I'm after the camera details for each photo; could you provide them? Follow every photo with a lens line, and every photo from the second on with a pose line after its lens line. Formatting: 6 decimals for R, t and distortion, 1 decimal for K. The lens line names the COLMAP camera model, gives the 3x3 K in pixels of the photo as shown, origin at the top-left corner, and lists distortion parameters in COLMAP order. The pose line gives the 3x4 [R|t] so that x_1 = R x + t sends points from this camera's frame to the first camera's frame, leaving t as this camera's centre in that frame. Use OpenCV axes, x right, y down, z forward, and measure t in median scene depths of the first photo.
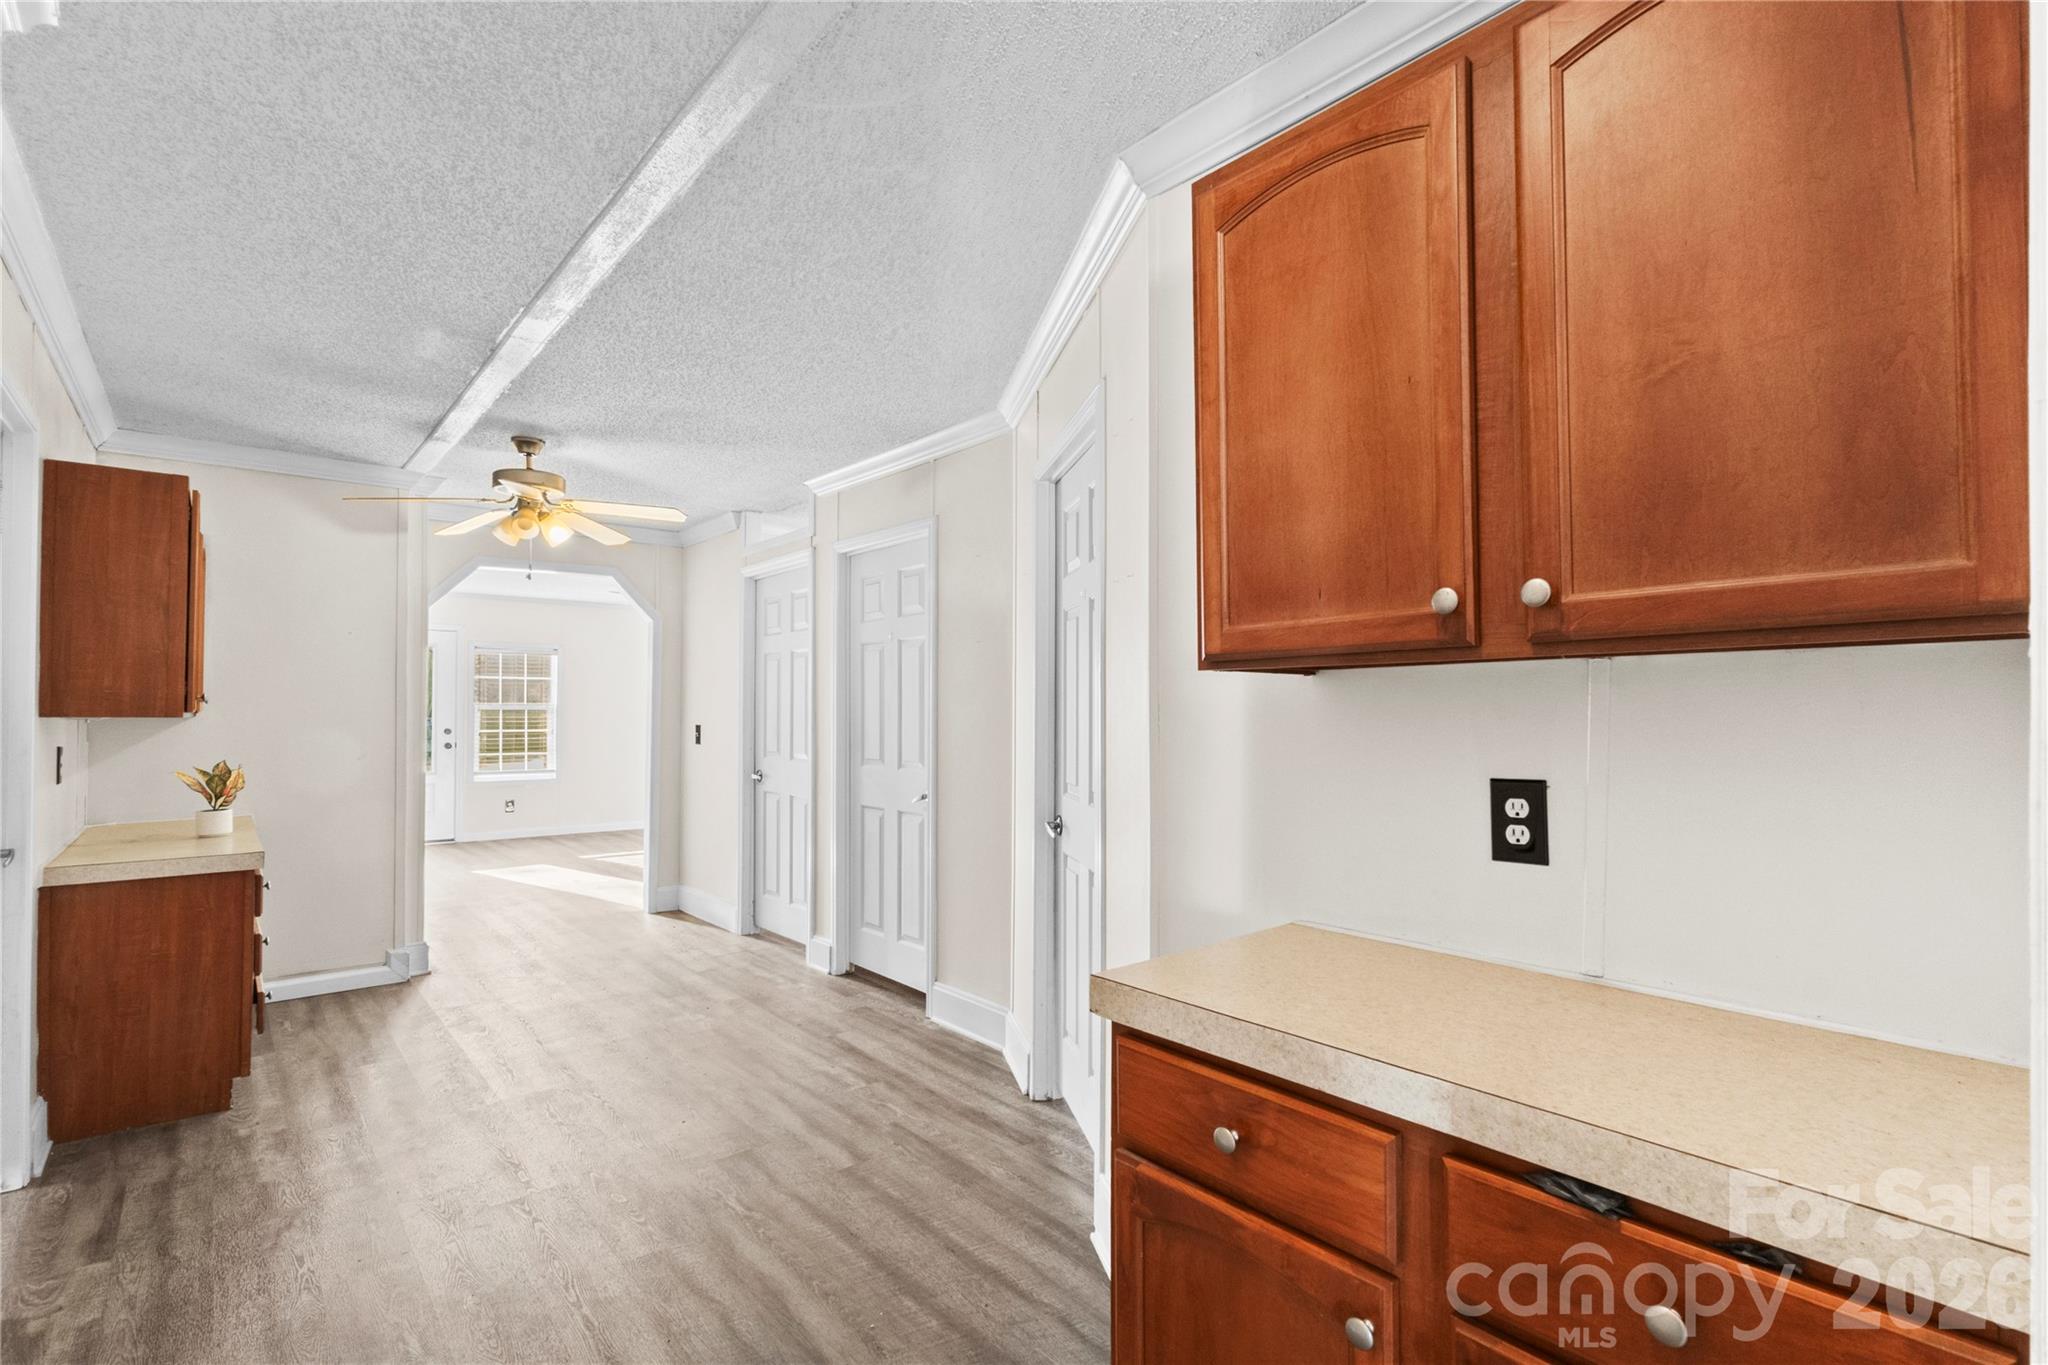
lens RADIAL K [[939.5, 0, 1025.9], [0, 939.5, 683.7], [0, 0, 1]] dist [-0.003859, 0.000575]
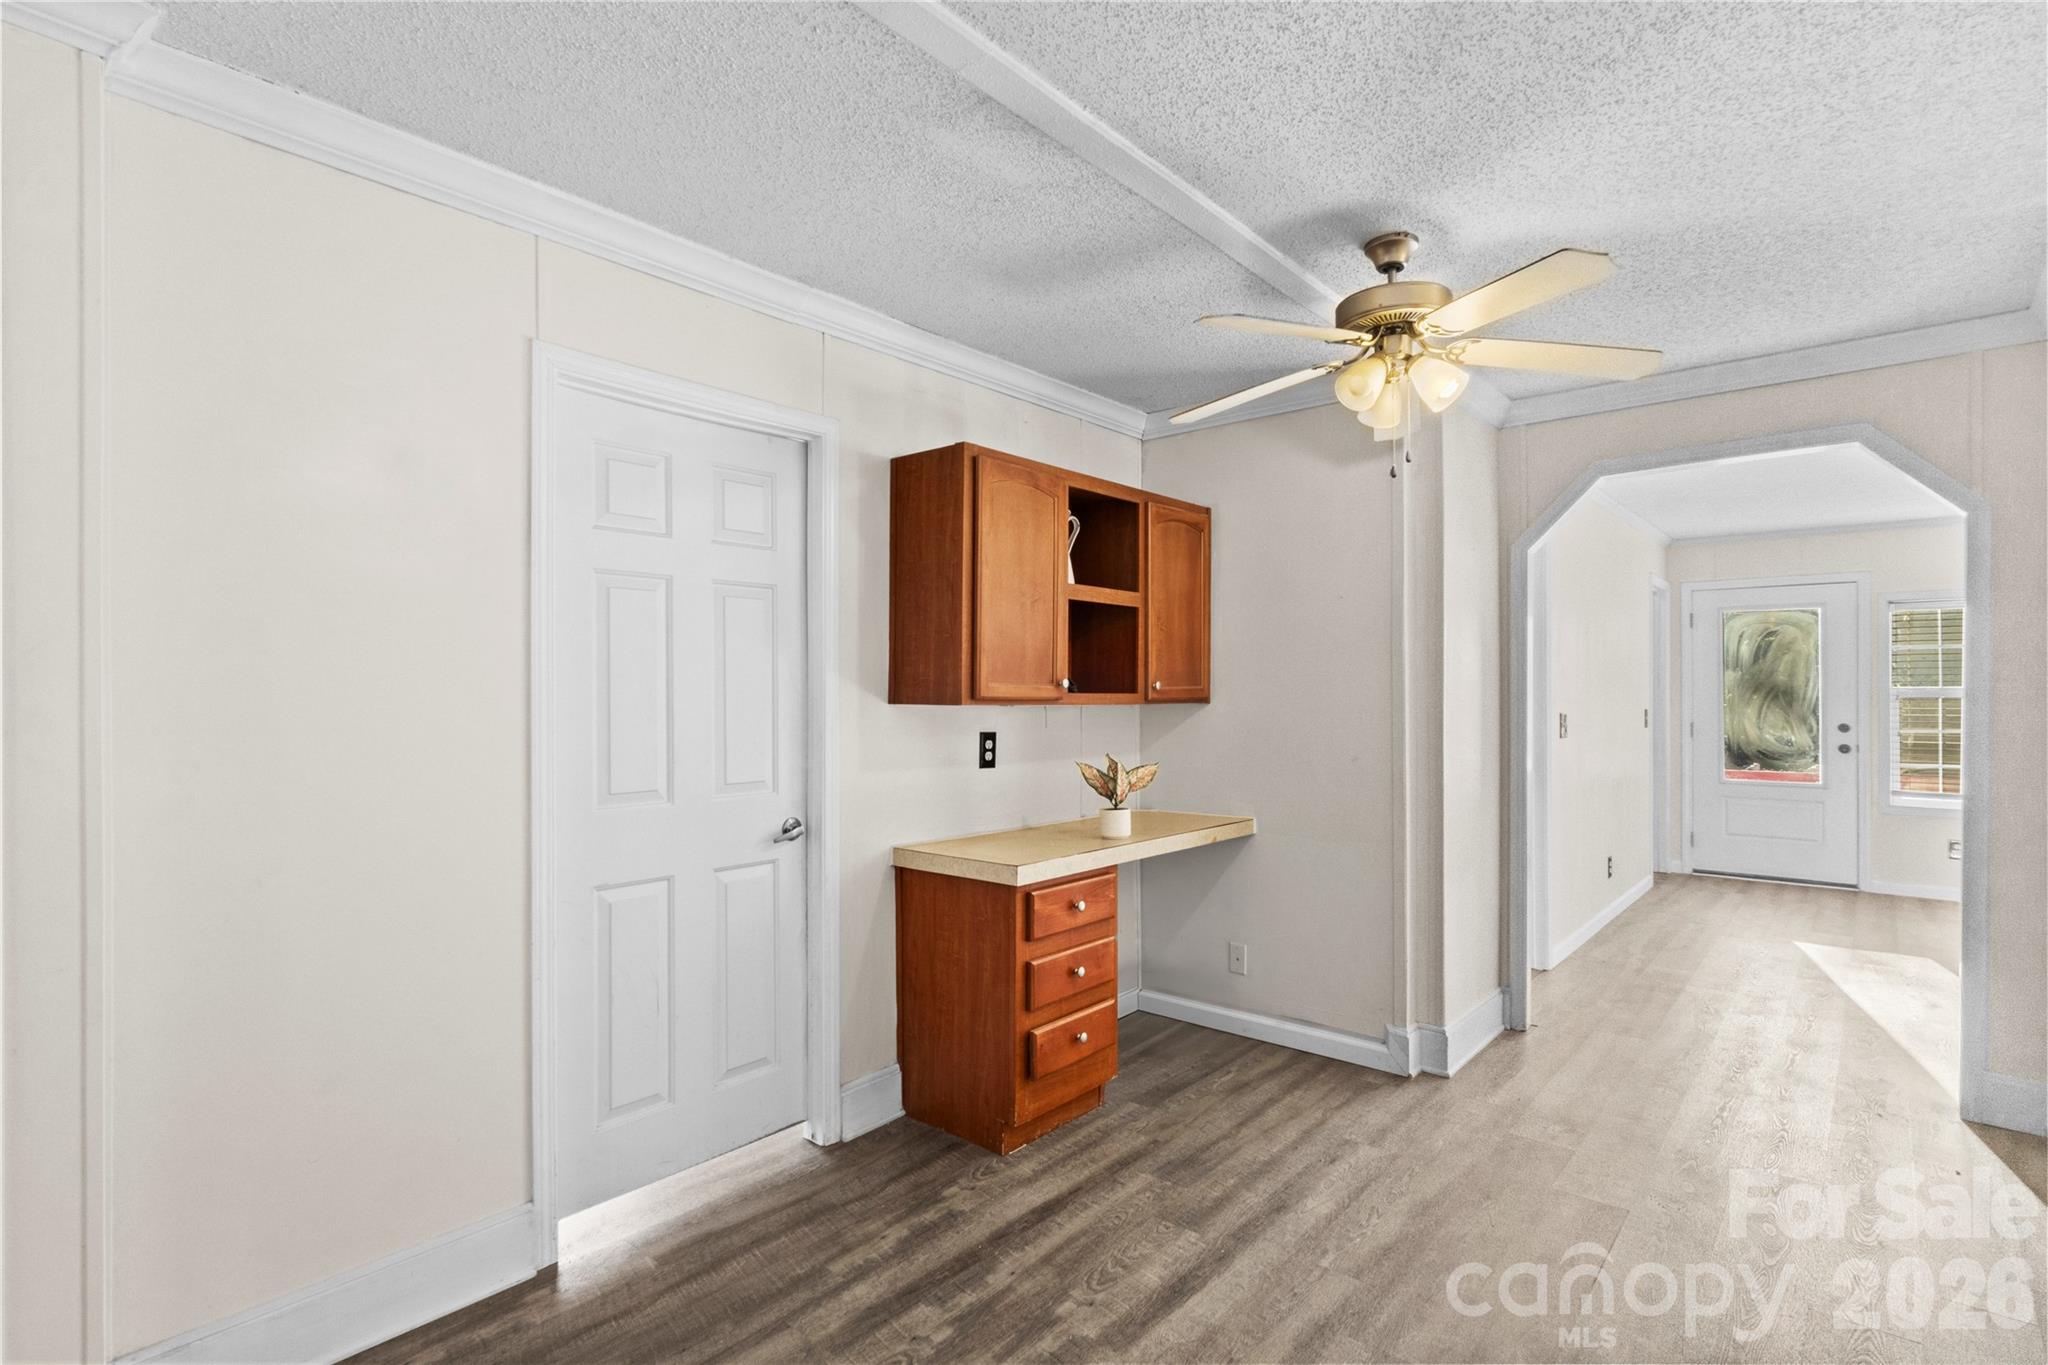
lens RADIAL K [[1006.9, 0, 1023.5], [0, 1006.9, 686.7], [0, 0, 1]] dist [0.005093, -0.000420]
pose [[0.155829, -0.006471, -0.987763, 0.067070], [0.025837, 0.999663, -0.002473, 0.016808], [0.987446, -0.025136, 0.155944, 0.714381]]
